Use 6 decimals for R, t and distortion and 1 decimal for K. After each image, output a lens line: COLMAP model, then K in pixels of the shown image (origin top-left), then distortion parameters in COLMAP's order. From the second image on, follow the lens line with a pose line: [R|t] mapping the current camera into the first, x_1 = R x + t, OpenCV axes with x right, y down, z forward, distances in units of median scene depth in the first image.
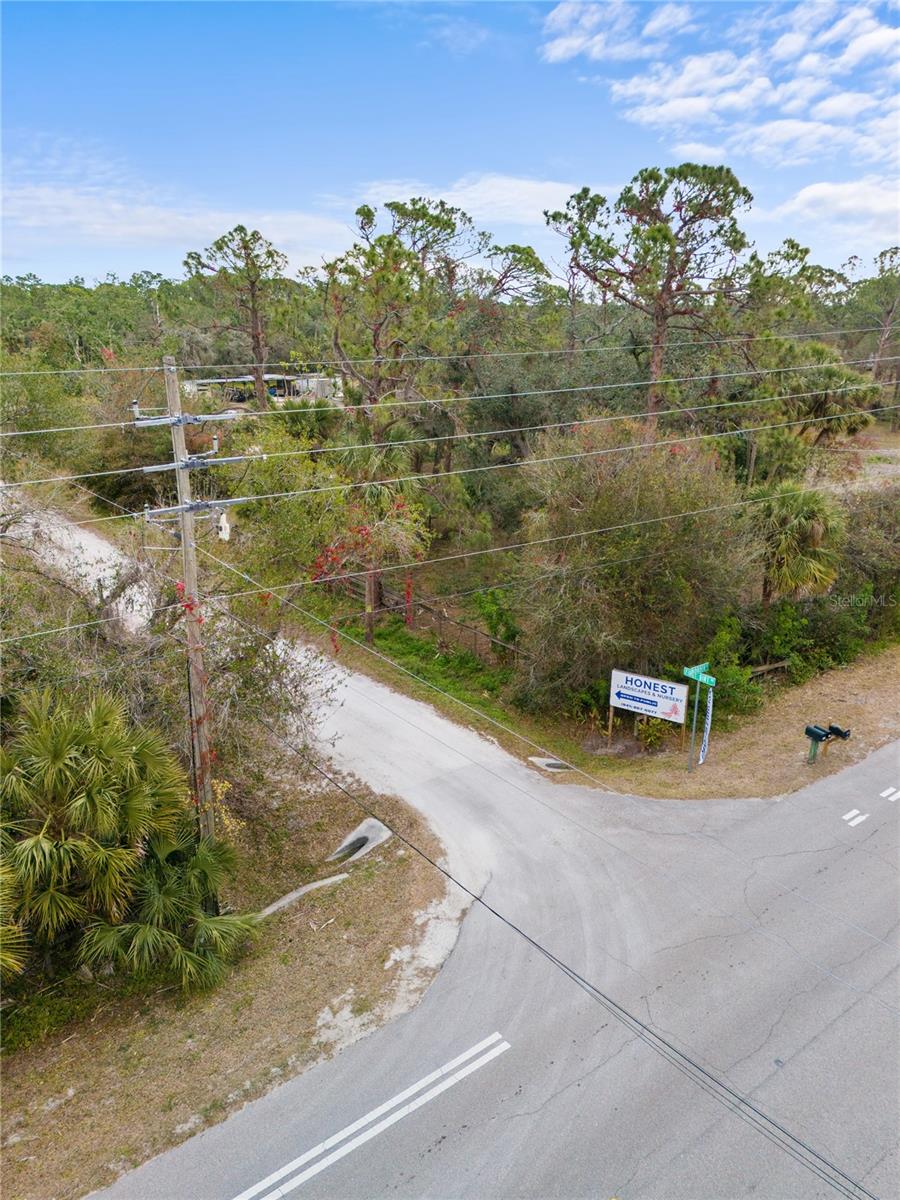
lens RADIAL K [[896.1, 0, 450.0], [0, 896.1, 600.0], [0, 0, 1]] dist [0.113149, -0.131296]
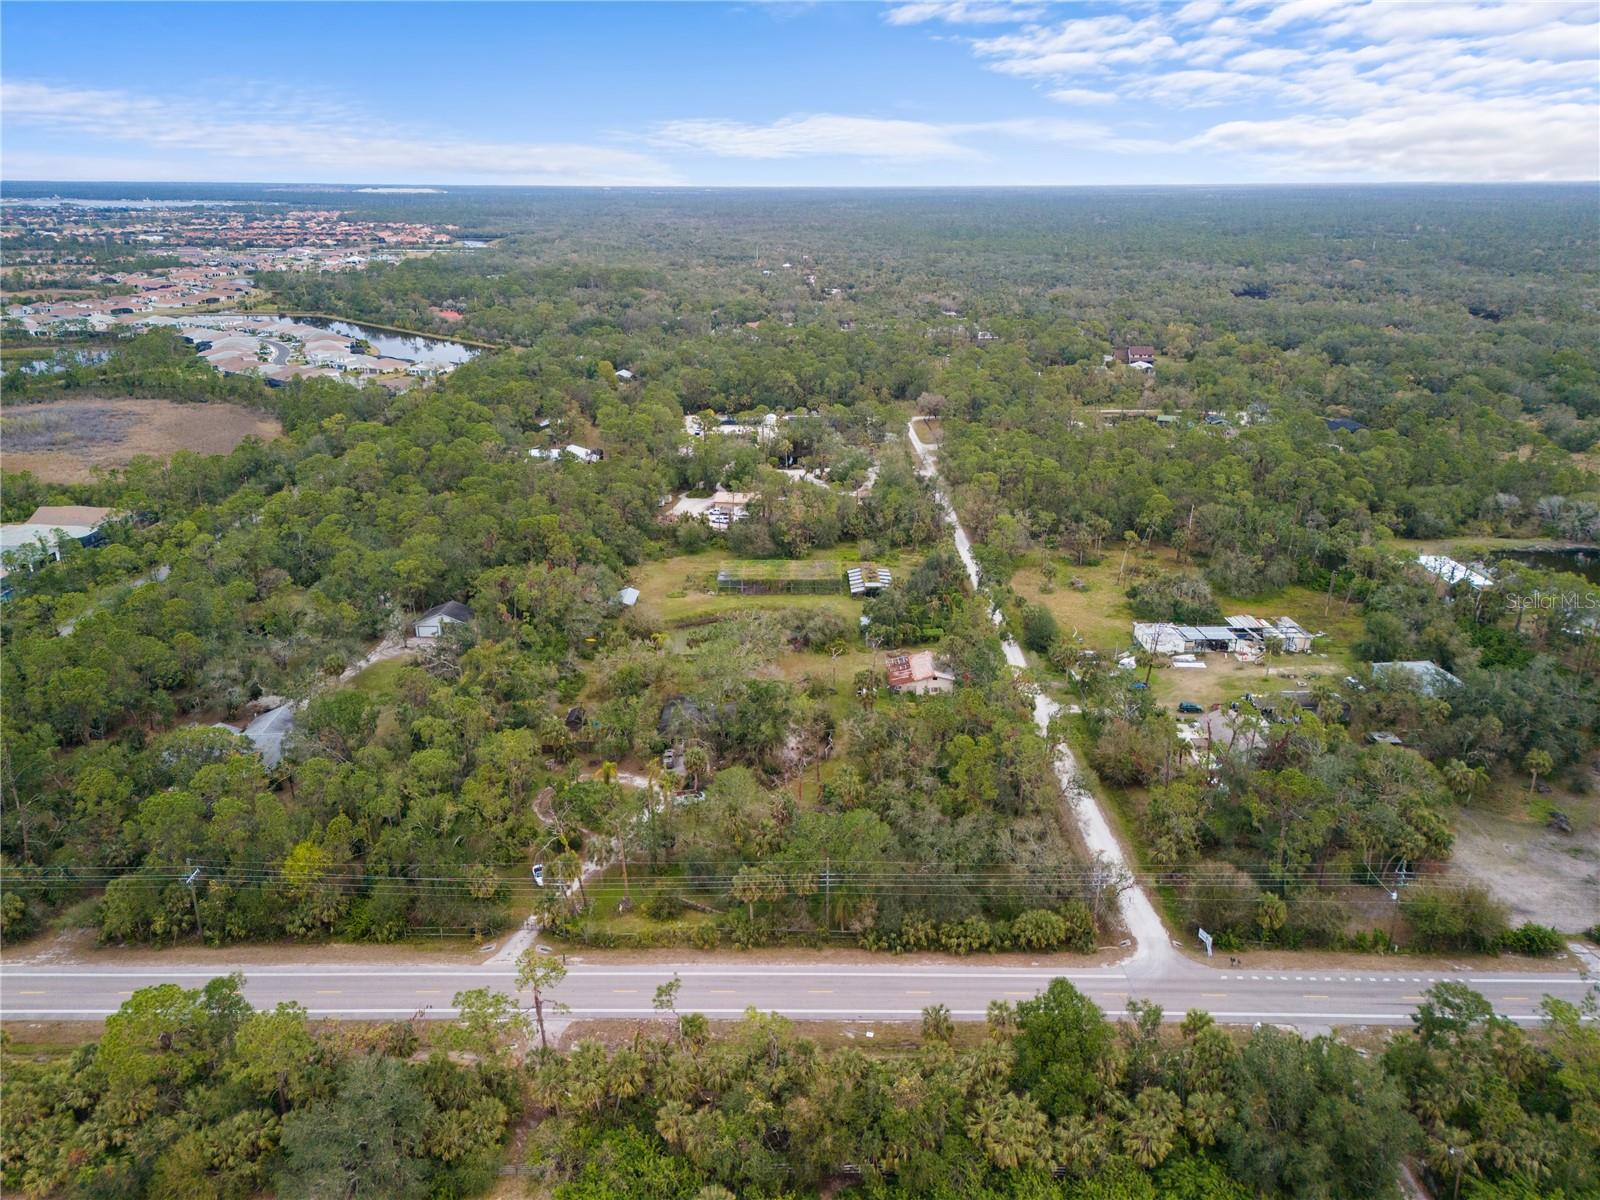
lens RADIAL K [[1154.7, 0, 800.0], [0, 1154.7, 600.0], [0, 0, 1]] dist [0.046812, -0.007514]
pose [[0.791071, 0.205047, -0.576335, 1.574229], [-0.198358, 0.977224, 0.075410, -1.499297], [0.578672, 0.054666, 0.813726, -4.692292]]
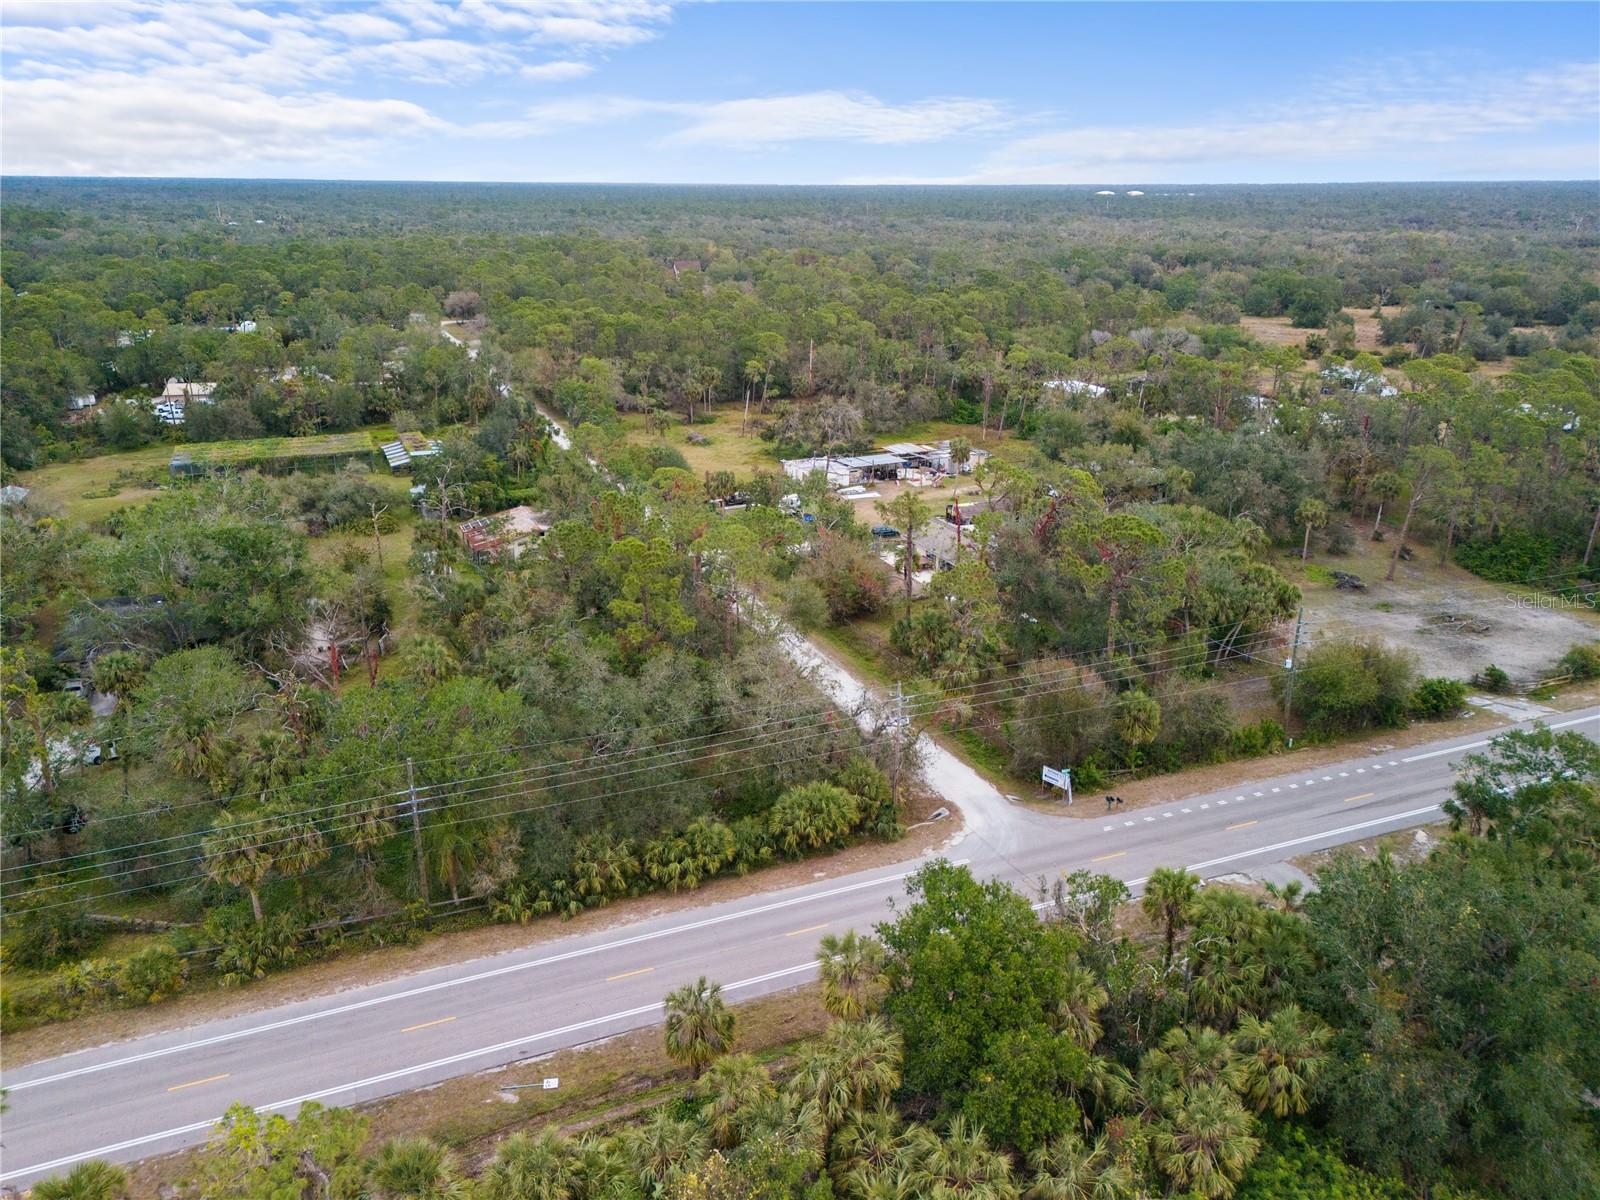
lens RADIAL K [[1194.8, 0, 810.2], [0, 1194.8, 600.0], [0, 0, 1]] dist [0.113149, -0.131296]
pose [[0.966024, 0.094405, -0.240594, 0.336179], [-0.089194, 0.995484, 0.032484, -0.471439], [0.242574, -0.009921, 0.970082, -2.626325]]
